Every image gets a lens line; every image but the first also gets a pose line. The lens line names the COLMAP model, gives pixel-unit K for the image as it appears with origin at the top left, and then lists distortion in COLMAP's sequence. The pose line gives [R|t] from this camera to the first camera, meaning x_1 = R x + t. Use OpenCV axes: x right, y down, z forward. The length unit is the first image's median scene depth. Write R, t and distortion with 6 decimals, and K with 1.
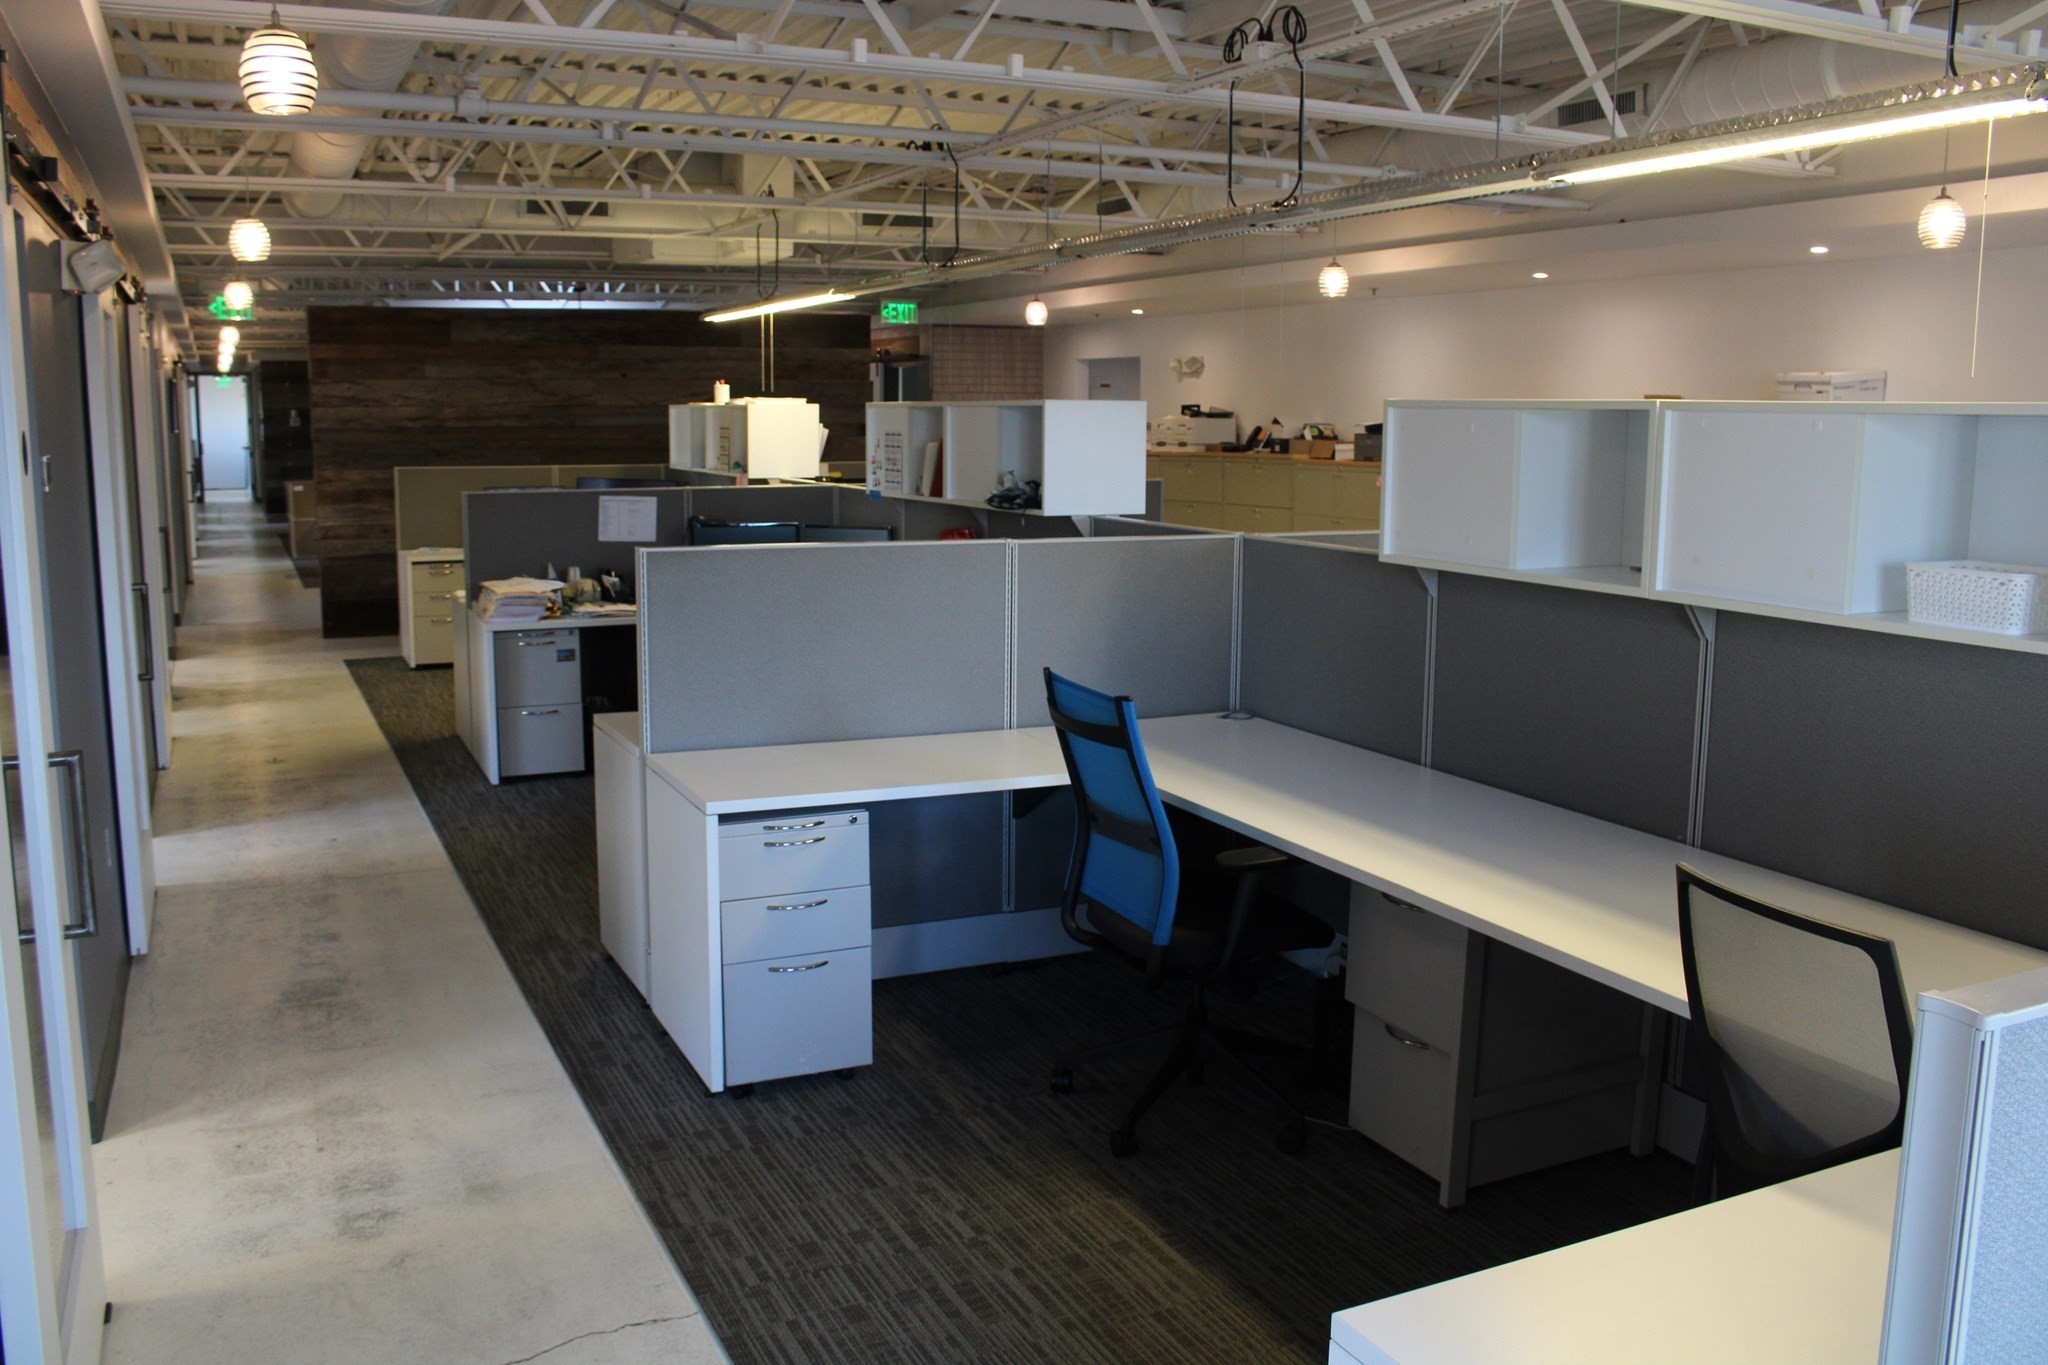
lens RADIAL K [[1692.0, 0, 1019.5], [0, 1692.0, 686.3], [0, 0, 1]] dist [-0.098288, 0.043201]
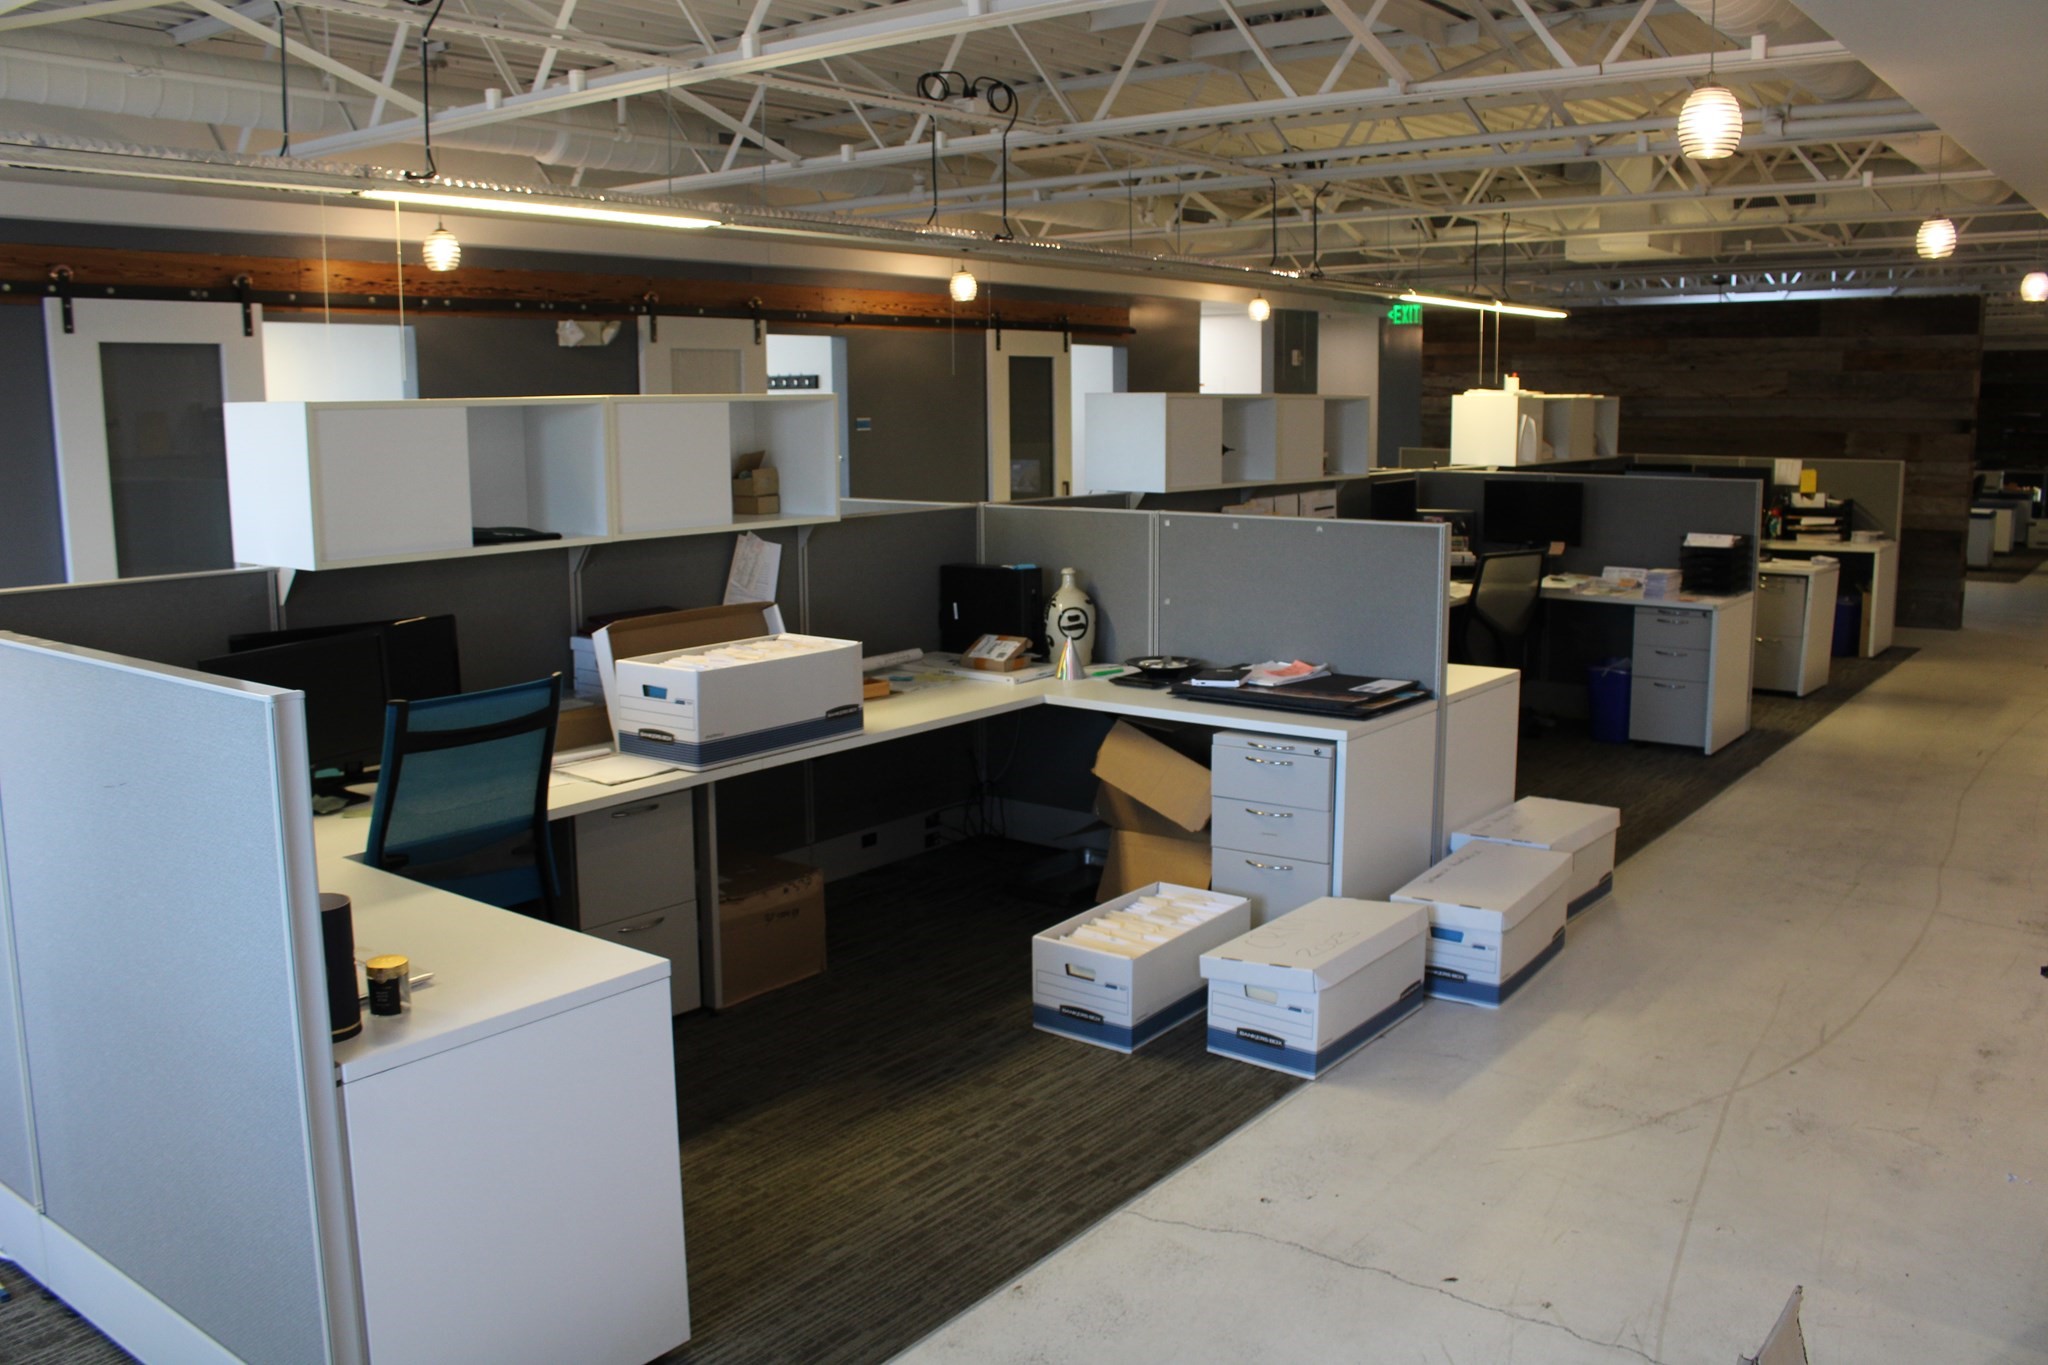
lens RADIAL K [[1692.0, 0, 1023.5], [0, 1692.0, 677.9], [0, 0, 1]] dist [-0.098288, 0.043201]
pose [[0.440507, 0.140469, -0.886692, 0.501364], [-0.138960, 0.986448, 0.087237, -0.031908], [0.886929, 0.084786, 0.454057, 0.201586]]
